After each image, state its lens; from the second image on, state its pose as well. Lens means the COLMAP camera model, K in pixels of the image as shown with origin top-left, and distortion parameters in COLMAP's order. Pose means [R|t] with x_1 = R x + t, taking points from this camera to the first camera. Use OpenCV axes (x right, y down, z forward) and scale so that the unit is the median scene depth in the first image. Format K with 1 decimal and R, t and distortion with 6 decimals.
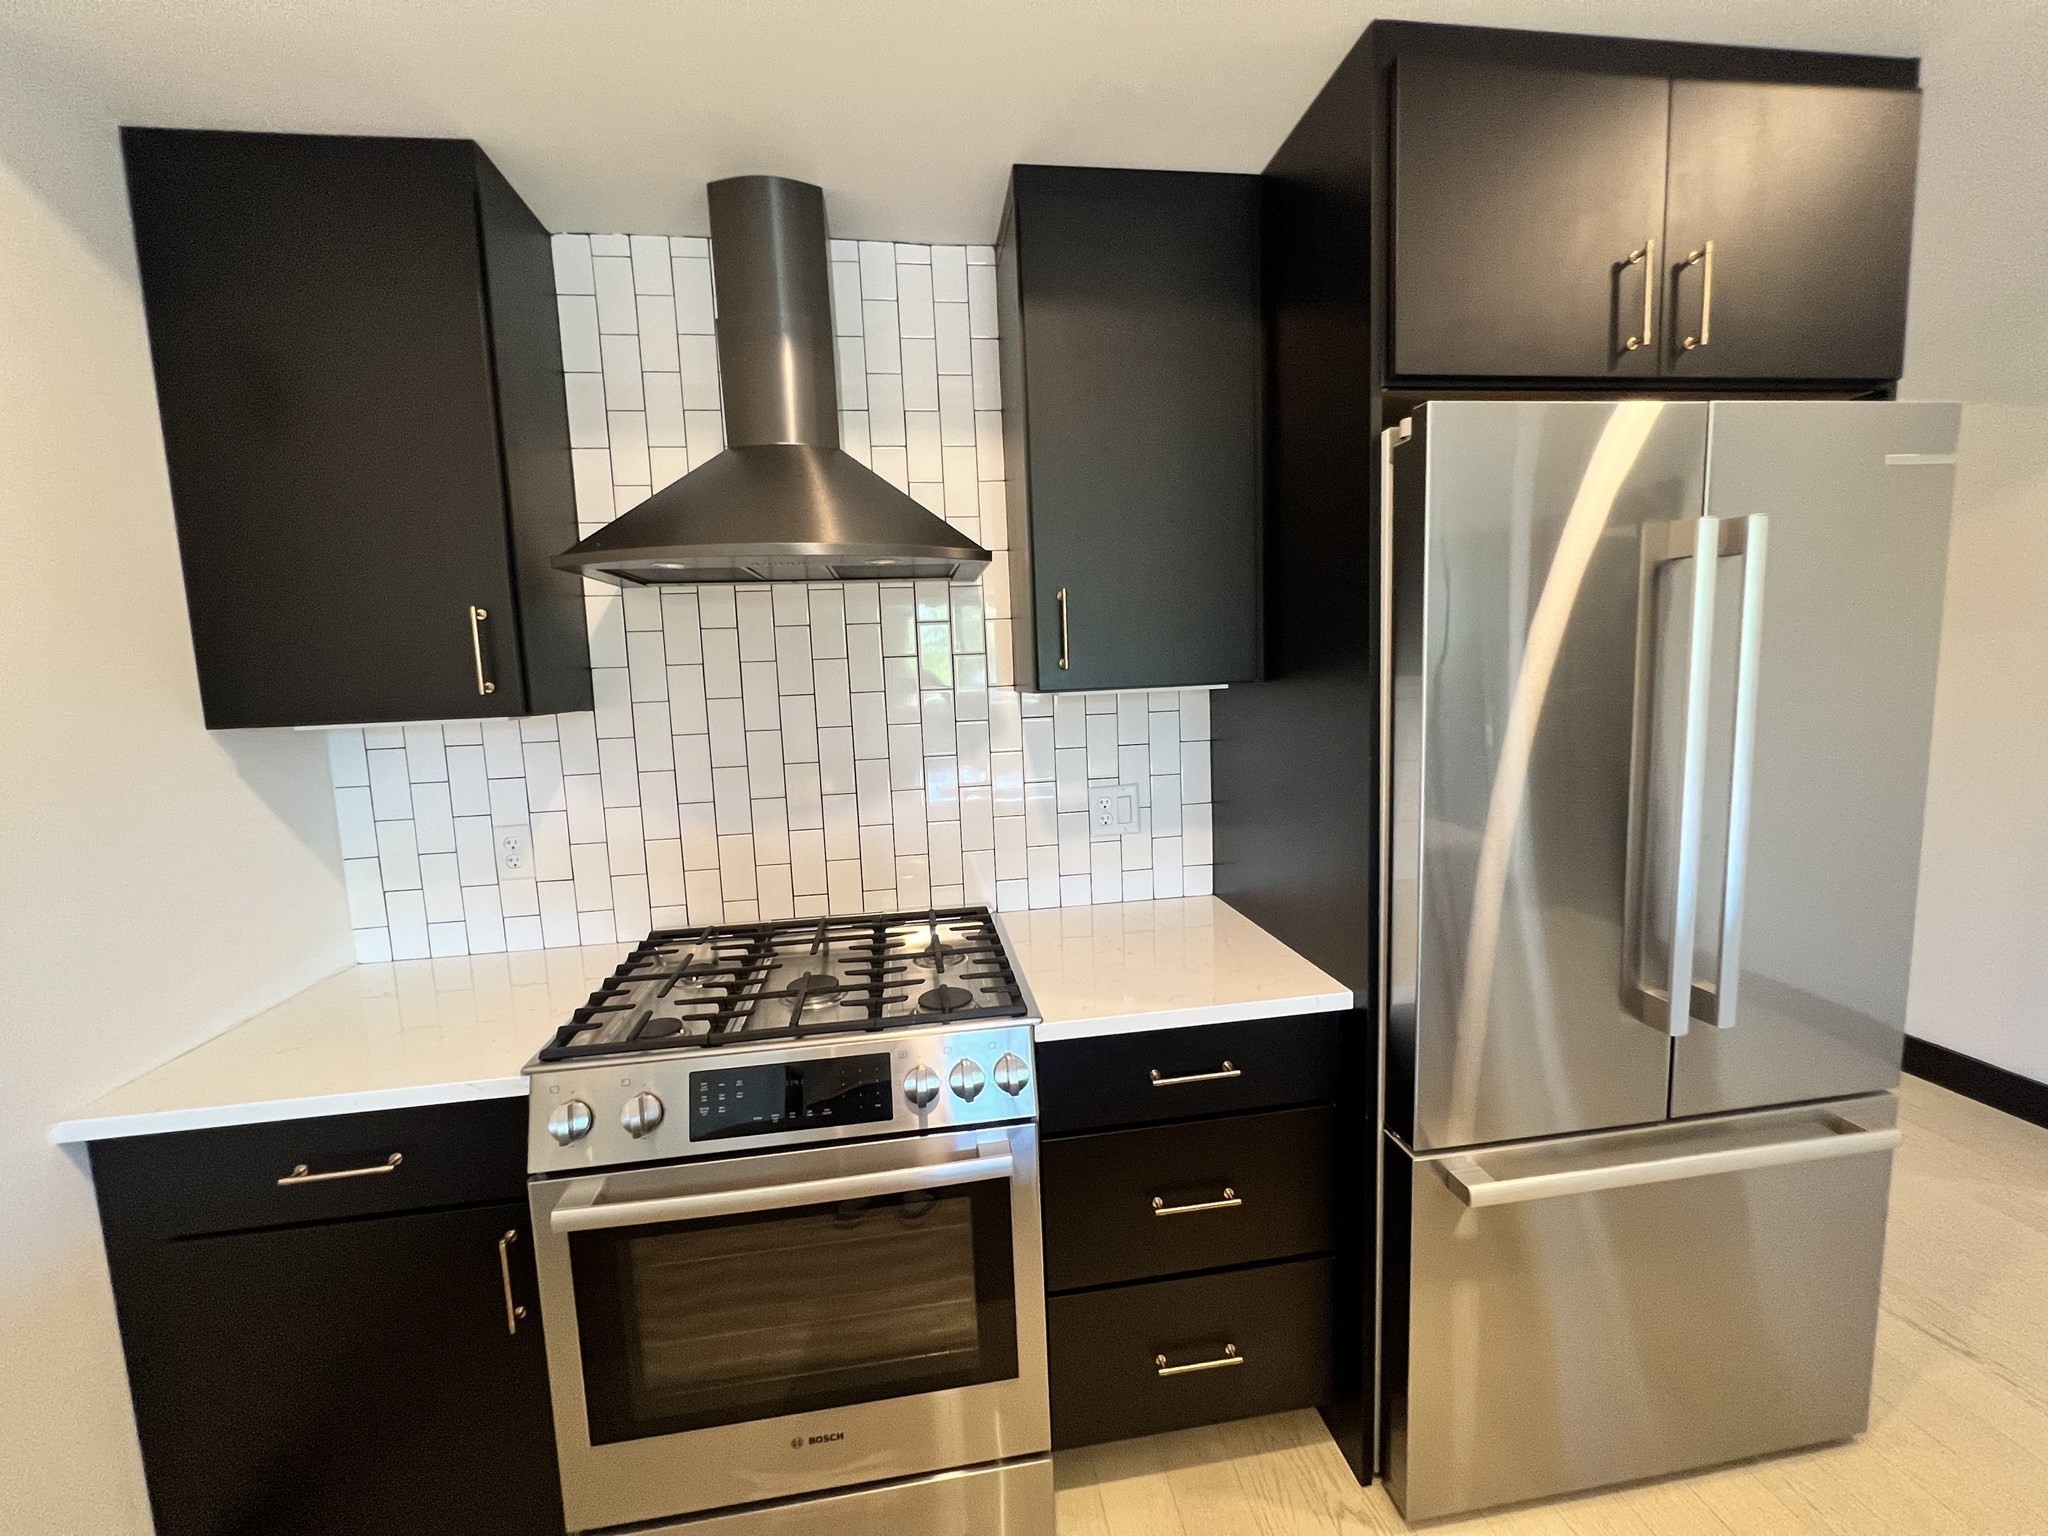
lens RADIAL K [[817.3, 0, 1007.7], [0, 817.3, 759.4], [0, 0, 1]] dist [0.001903, 0.000195]
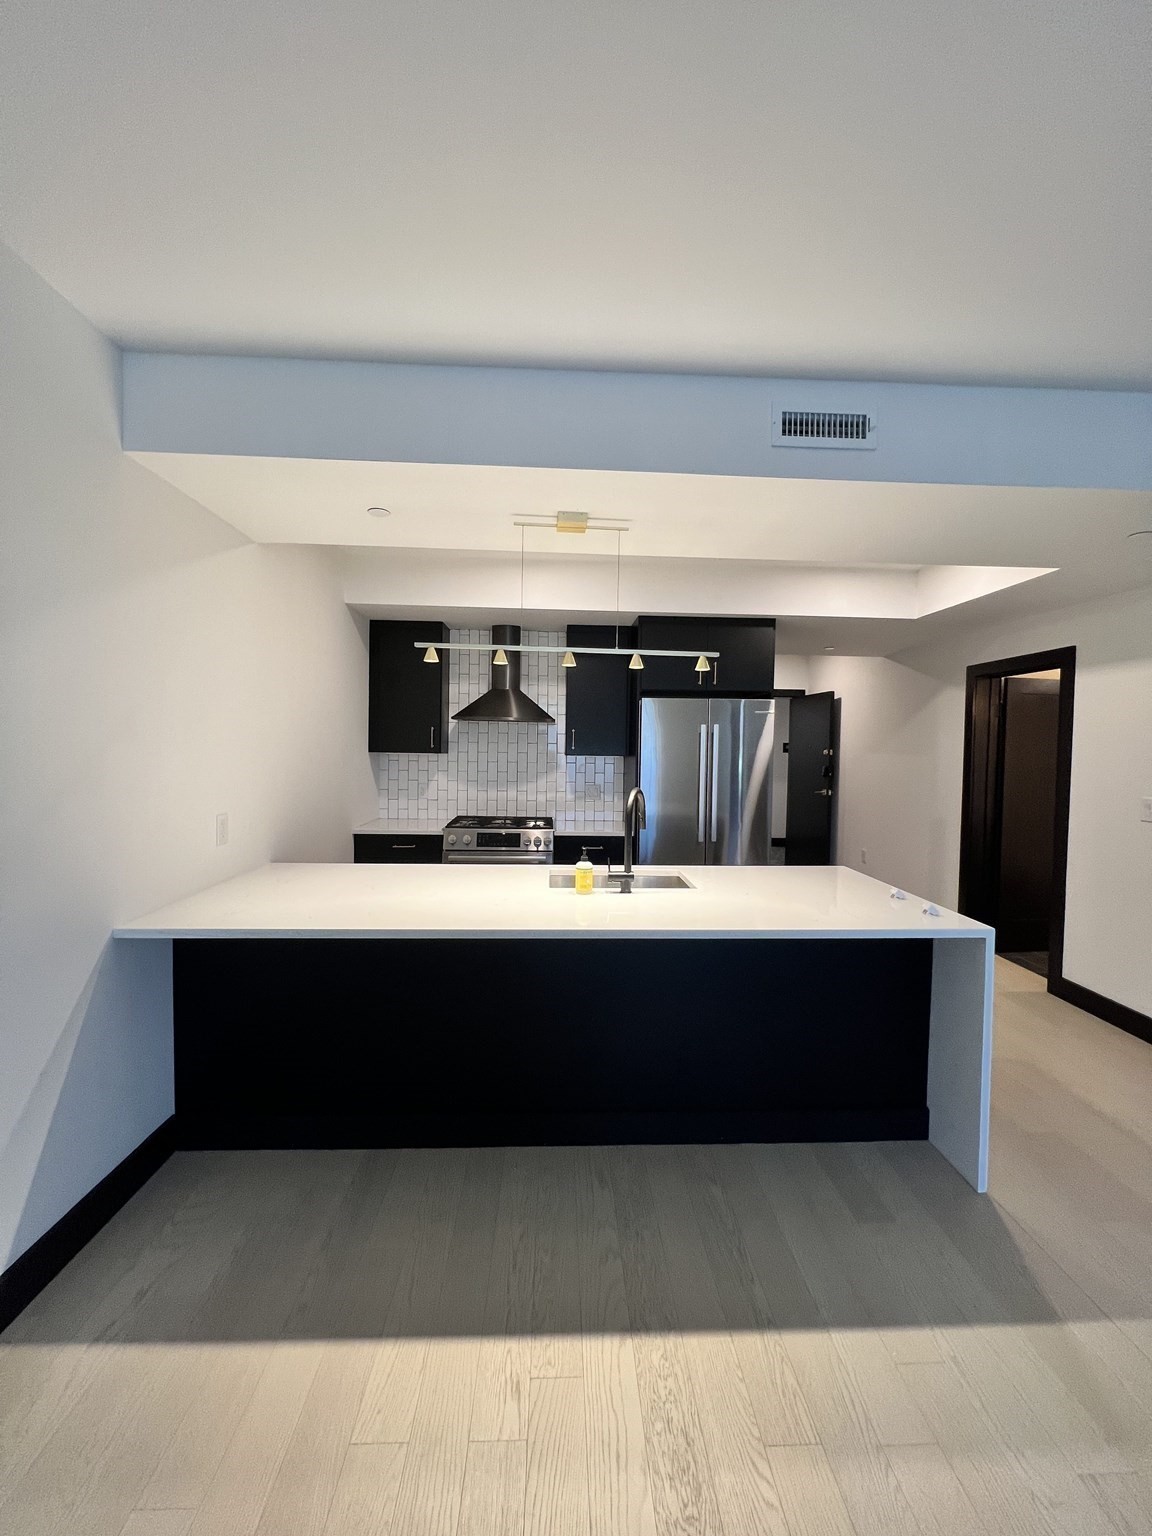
lens RADIAL K [[612.9, 0, 577.0], [0, 612.9, 769.2], [0, 0, 1]] dist [0.001903, 0.000195]
pose [[0.994143, 0.061476, -0.088882, 0.323781], [-0.067397, 0.995592, -0.065229, 0.153889], [0.084480, 0.070838, 0.993904, -1.715710]]
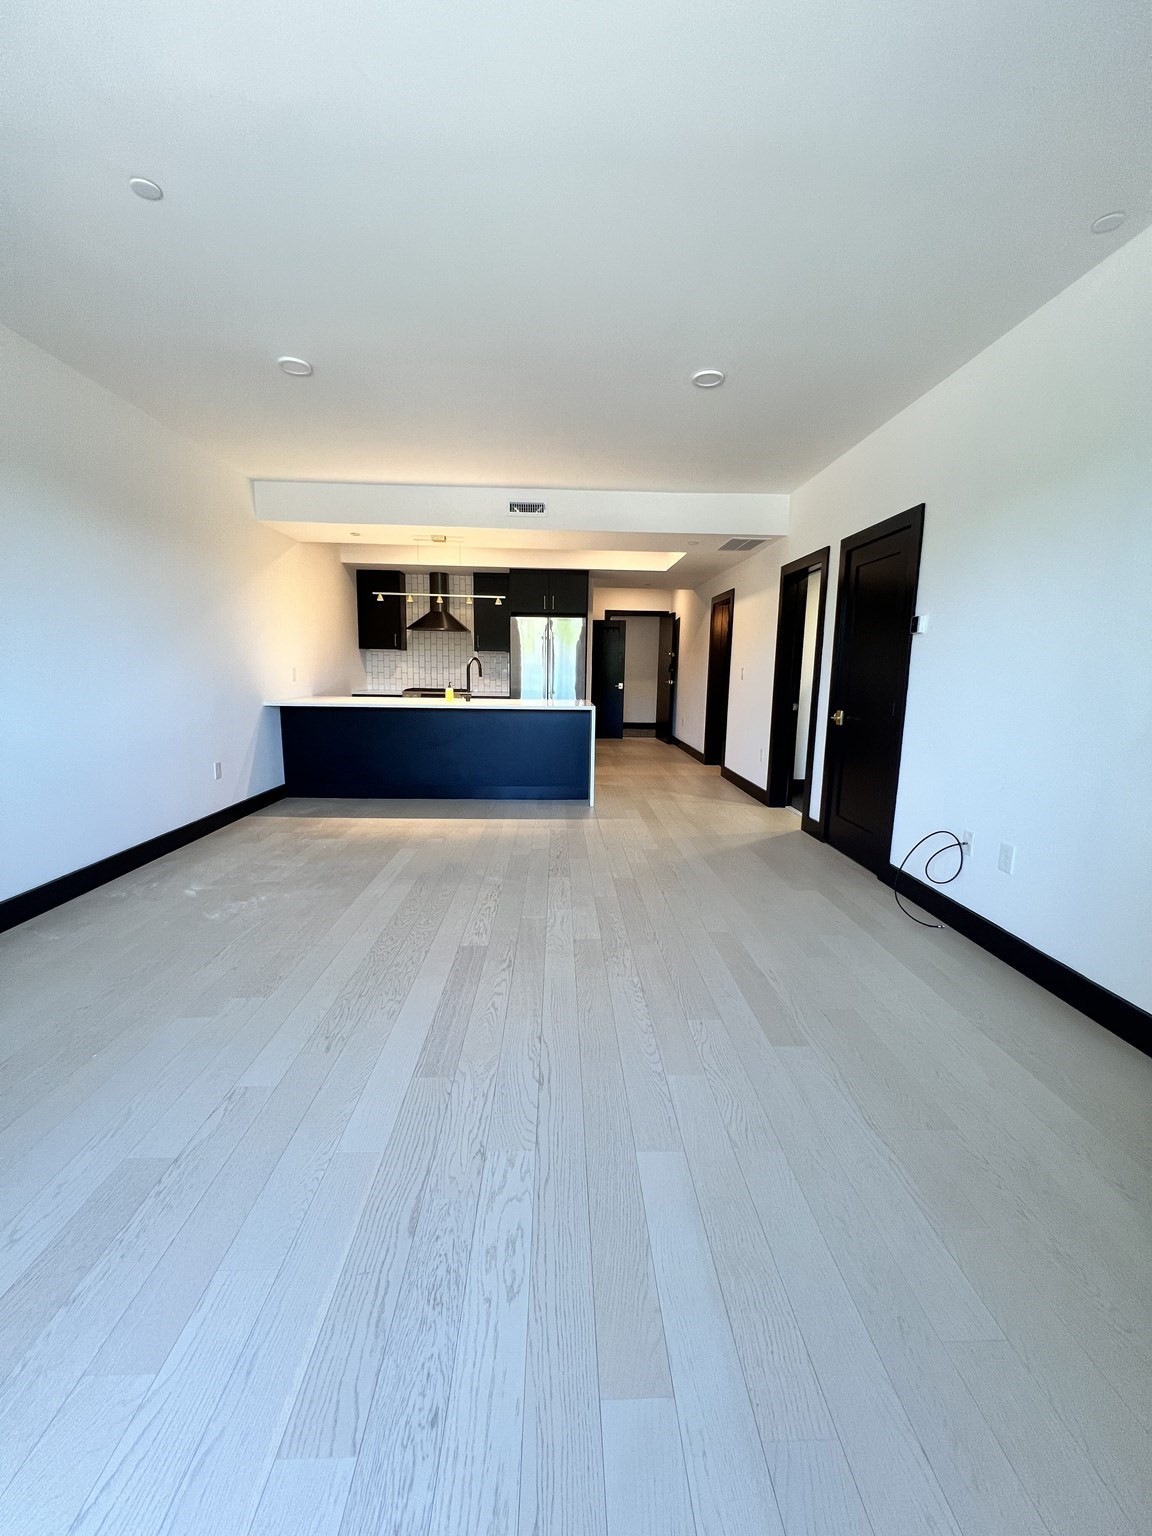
lens RADIAL K [[612.9, 0, 579.9], [0, 612.9, 768.3], [0, 0, 1]] dist [0.001903, 0.000195]
pose [[0.994204, 0.073924, -0.078059, 1.239228], [-0.069557, 0.995934, 0.057255, 0.477564], [0.081974, -0.051494, 0.995303, -3.606015]]
